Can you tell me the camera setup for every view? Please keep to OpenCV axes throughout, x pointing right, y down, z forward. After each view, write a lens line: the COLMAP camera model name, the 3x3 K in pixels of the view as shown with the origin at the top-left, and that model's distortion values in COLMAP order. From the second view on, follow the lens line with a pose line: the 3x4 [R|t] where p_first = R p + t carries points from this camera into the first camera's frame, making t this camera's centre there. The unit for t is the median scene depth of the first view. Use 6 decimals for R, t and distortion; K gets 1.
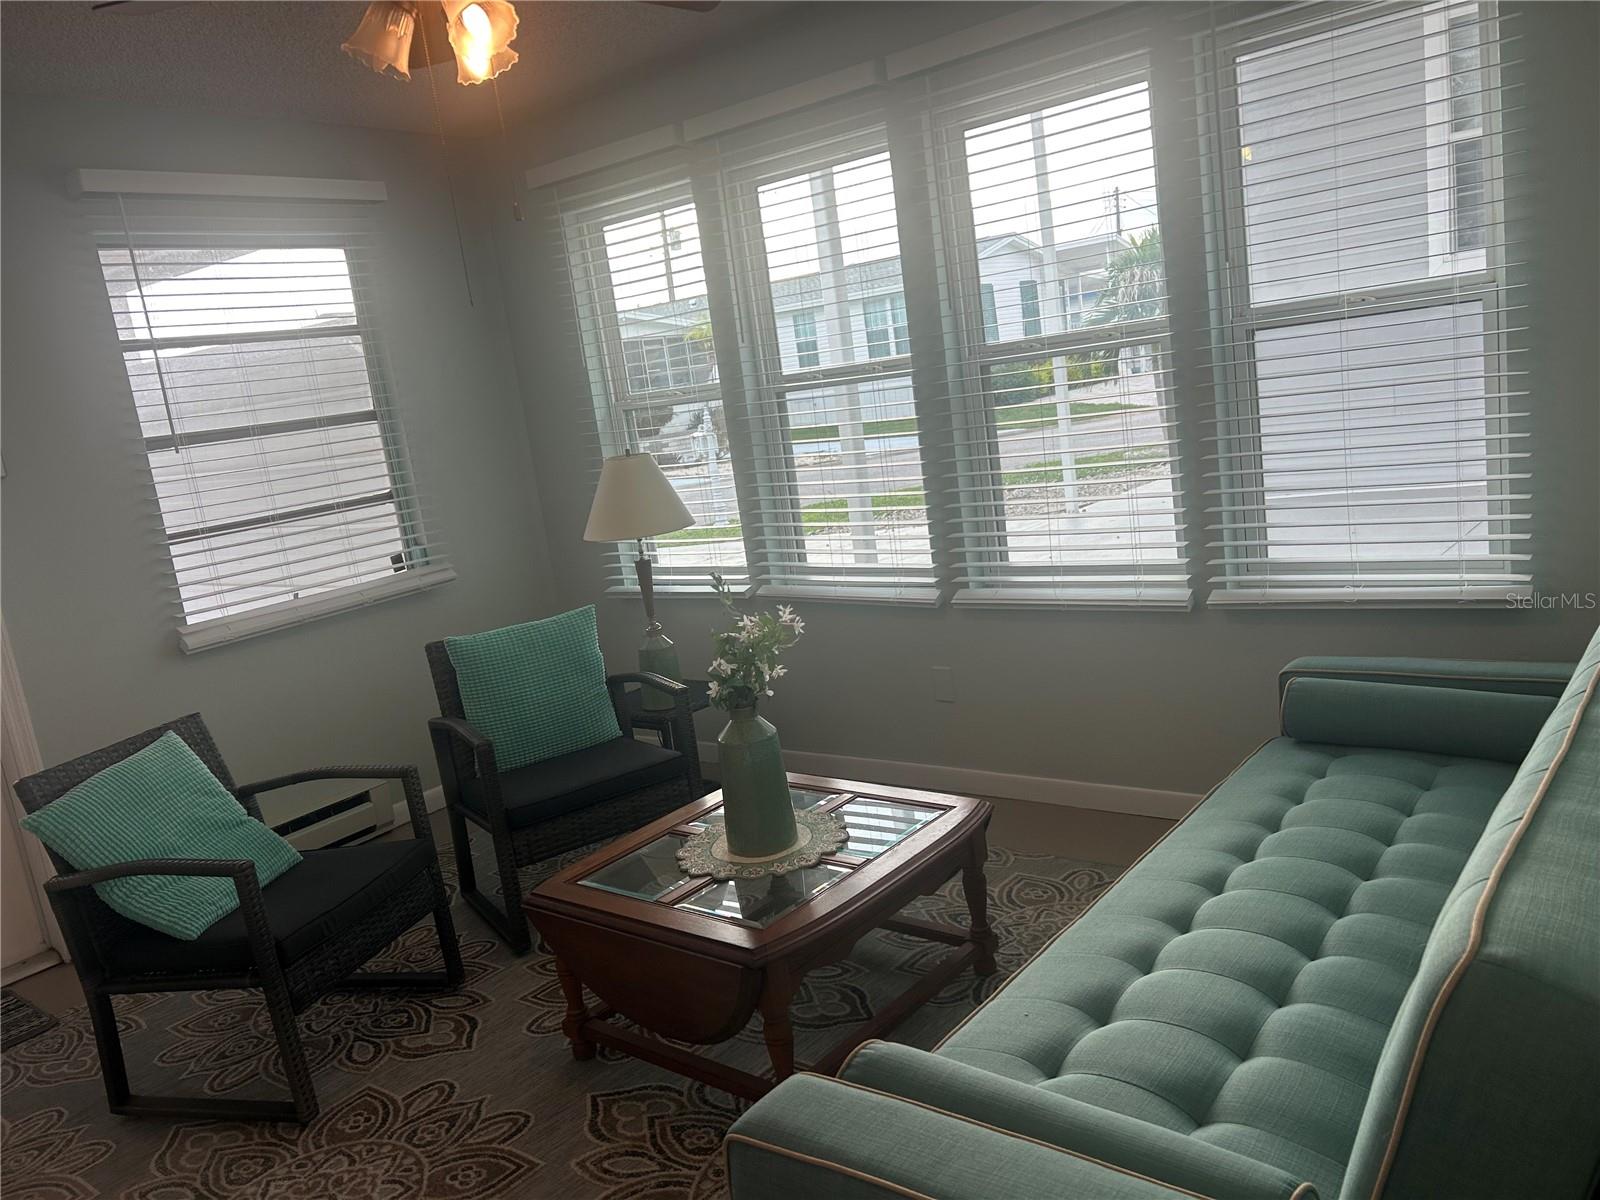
lens RADIAL K [[1205.9, 0, 805.2], [0, 1205.9, 618.4], [0, 0, 1]] dist [0.052225, -0.056068]
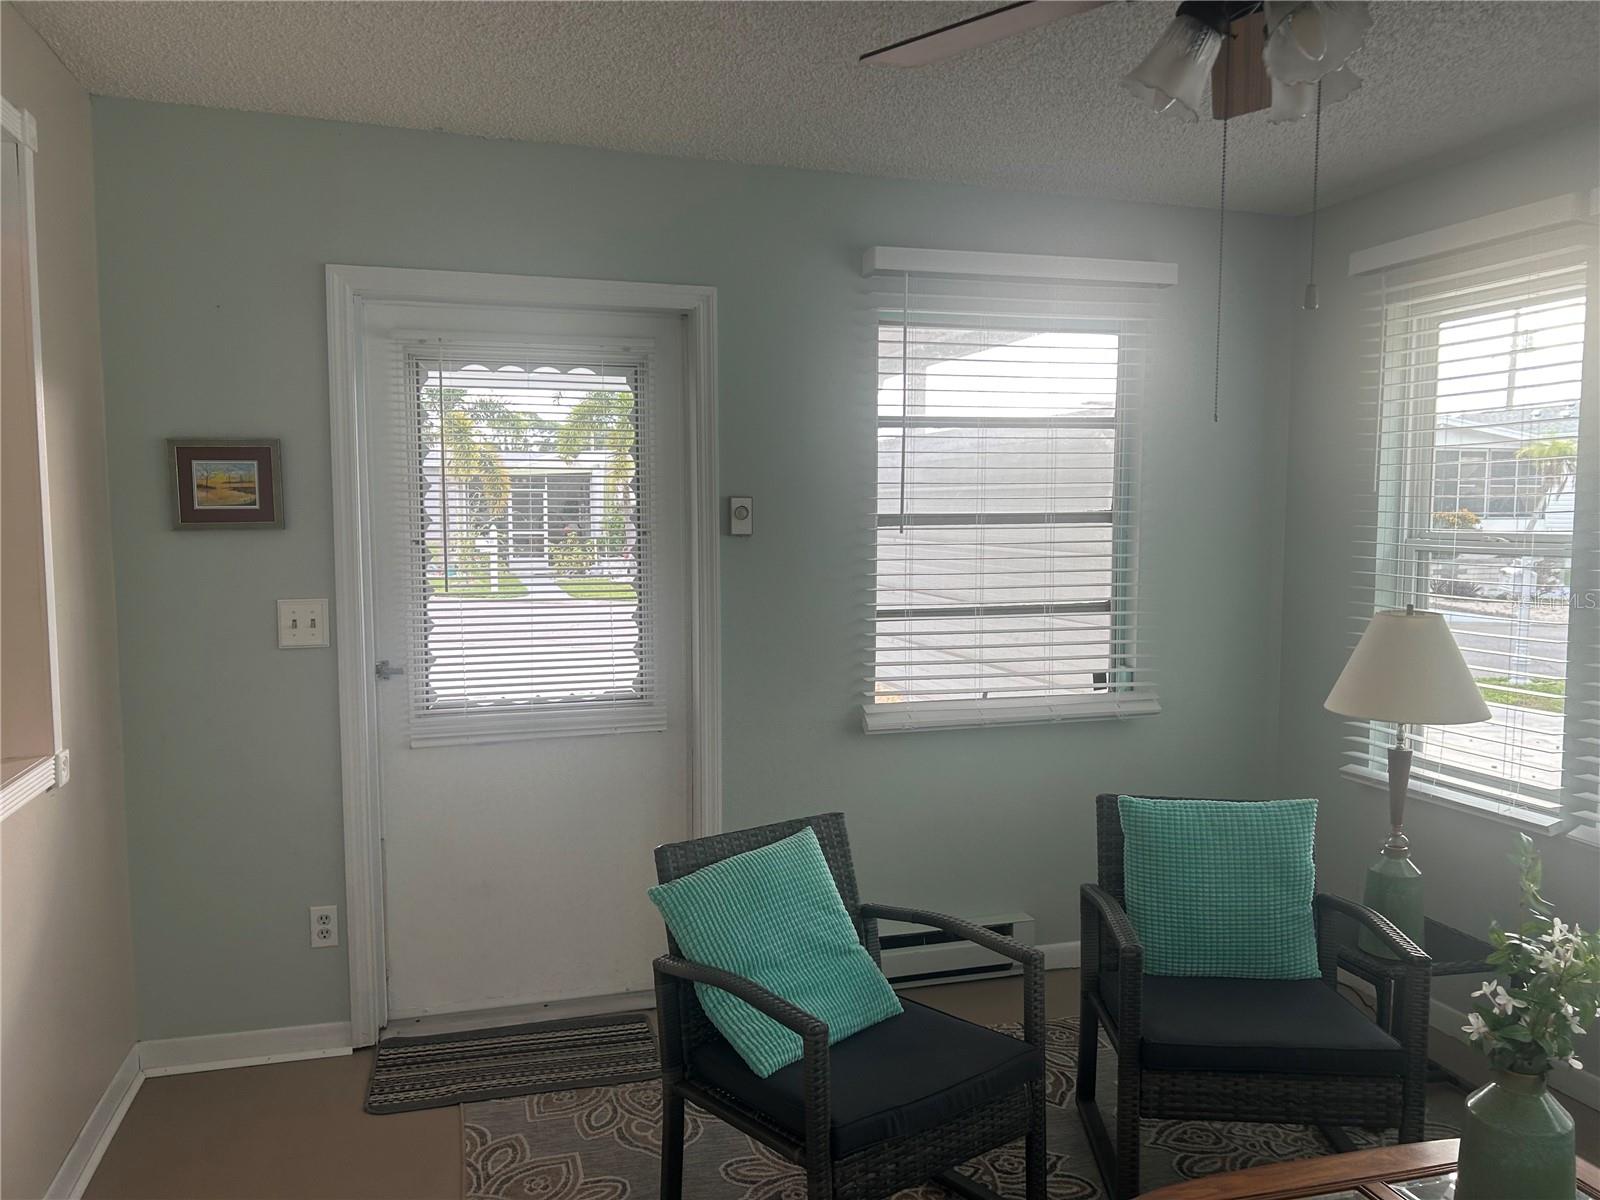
lens RADIAL K [[1205.9, 0, 800.1], [0, 1205.9, 607.7], [0, 0, 1]] dist [0.052225, -0.056068]
pose [[0.807449, 0.178060, -0.562424, -0.025890], [-0.220542, 0.975346, -0.007833, -0.047965], [0.547163, 0.130363, 0.826812, 0.153470]]
